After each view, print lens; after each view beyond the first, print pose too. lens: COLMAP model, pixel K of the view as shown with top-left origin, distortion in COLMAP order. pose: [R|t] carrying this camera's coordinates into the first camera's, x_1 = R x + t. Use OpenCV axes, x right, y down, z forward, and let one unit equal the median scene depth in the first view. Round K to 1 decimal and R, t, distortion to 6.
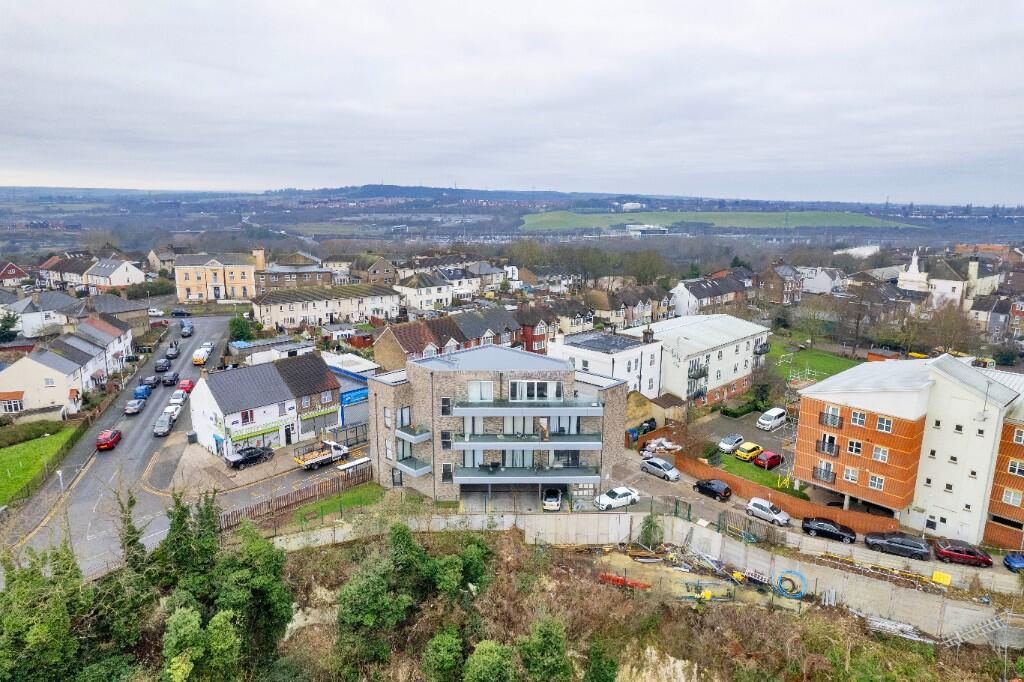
lens RADIAL K [[653.4, 0, 512.0], [0, 653.4, 341.0], [0, 0, 1]] dist [-0.089457, 0.084525]
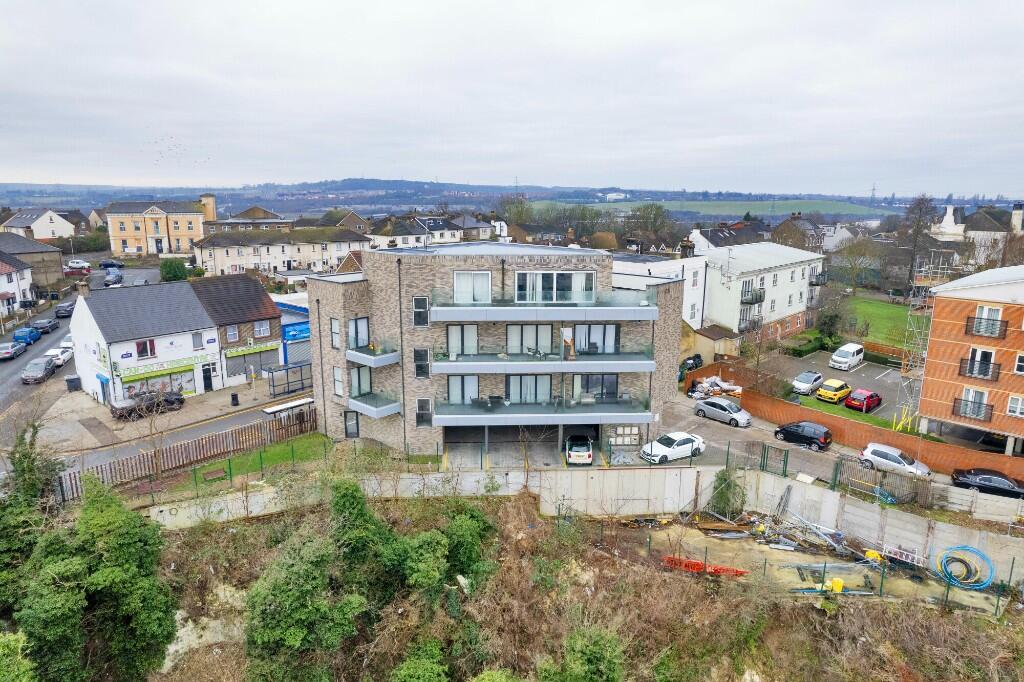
lens RADIAL K [[653.4, 0, 512.0], [0, 653.4, 341.0], [0, 0, 1]] dist [-0.089457, 0.084525]
pose [[0.999623, -0.008403, 0.026145, -0.025213], [0.008264, 0.999951, 0.005430, 0.126130], [-0.026190, -0.005212, 0.999643, 0.323527]]
